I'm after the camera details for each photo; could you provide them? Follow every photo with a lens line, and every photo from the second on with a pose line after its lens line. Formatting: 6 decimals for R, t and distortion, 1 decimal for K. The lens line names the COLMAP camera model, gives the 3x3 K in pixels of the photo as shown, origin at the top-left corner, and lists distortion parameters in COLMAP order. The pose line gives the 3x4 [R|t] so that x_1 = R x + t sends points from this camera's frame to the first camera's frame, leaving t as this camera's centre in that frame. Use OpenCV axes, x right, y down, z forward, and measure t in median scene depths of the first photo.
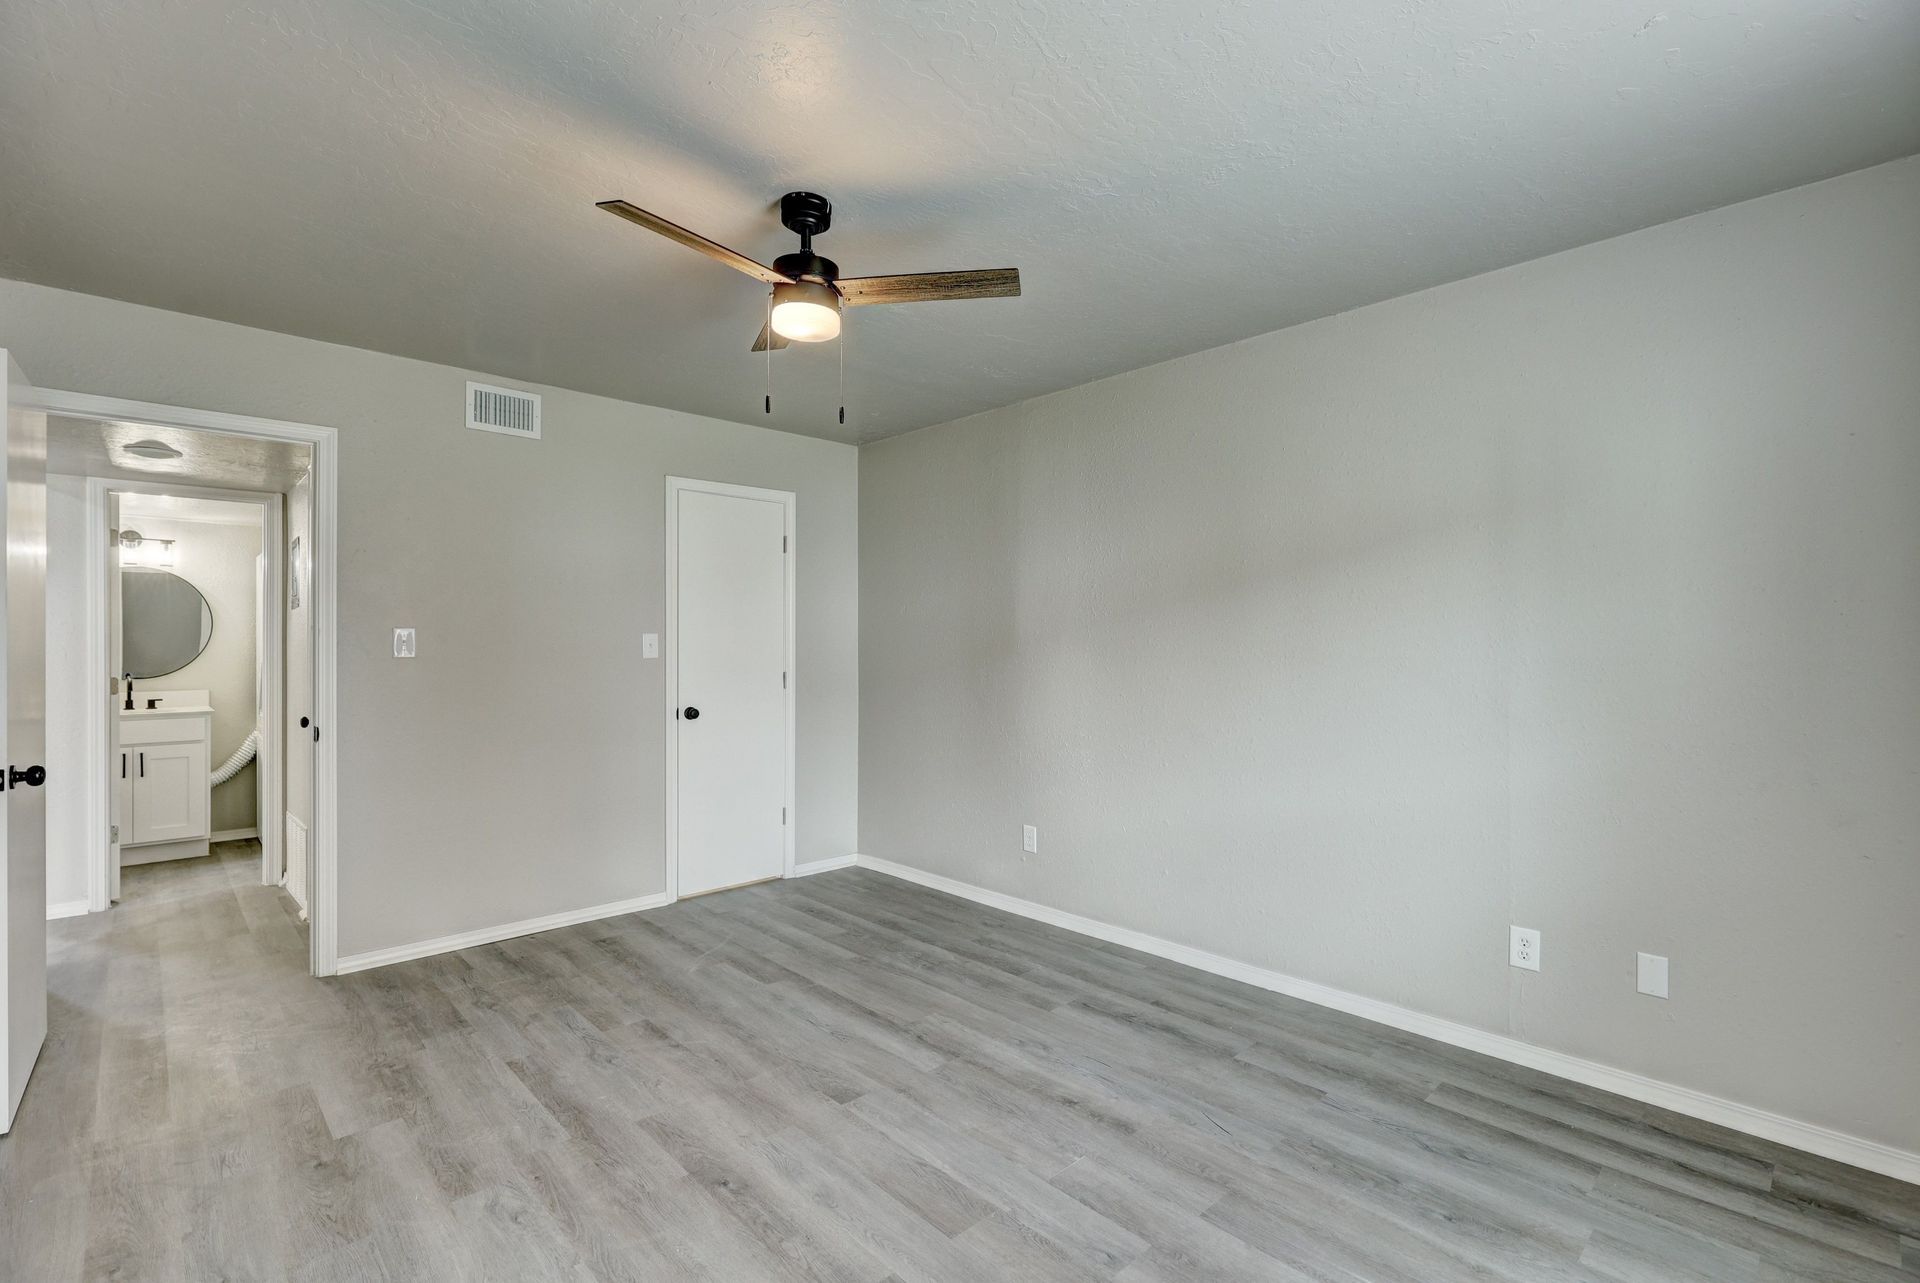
lens RADIAL K [[881.2, 0, 957.2], [0, 881.2, 656.8], [0, 0, 1]] dist [-0.000203, 0.000401]
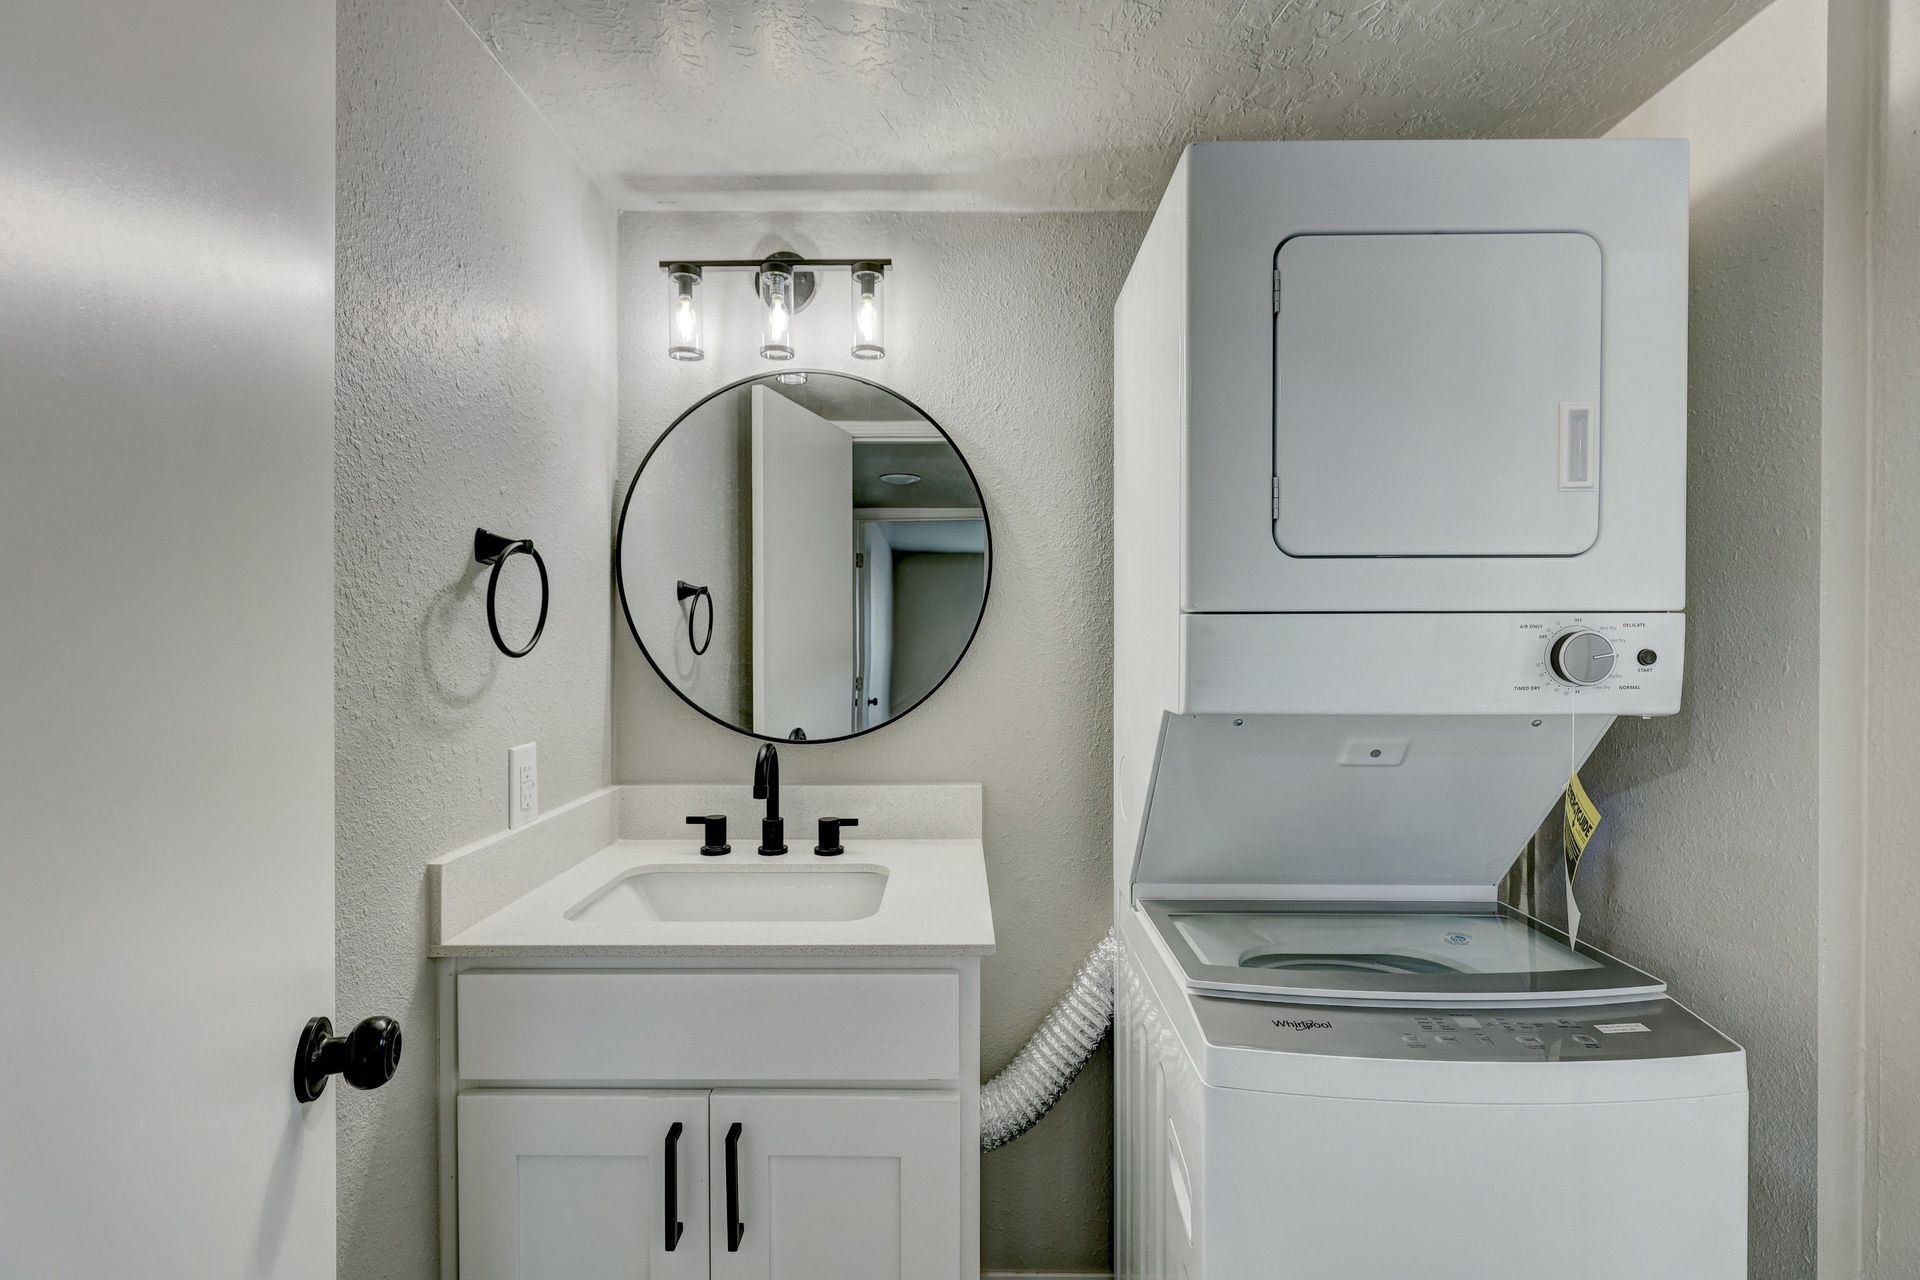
lens RADIAL K [[881.2, 0, 961.9], [0, 881.2, 642.3], [0, 0, 1]] dist [-0.000203, 0.000401]
pose [[0.732163, 0.006744, -0.681096, -0.662280], [-0.002867, 0.999973, 0.006820, -0.011640], [0.681123, -0.003041, 0.732163, 0.790061]]
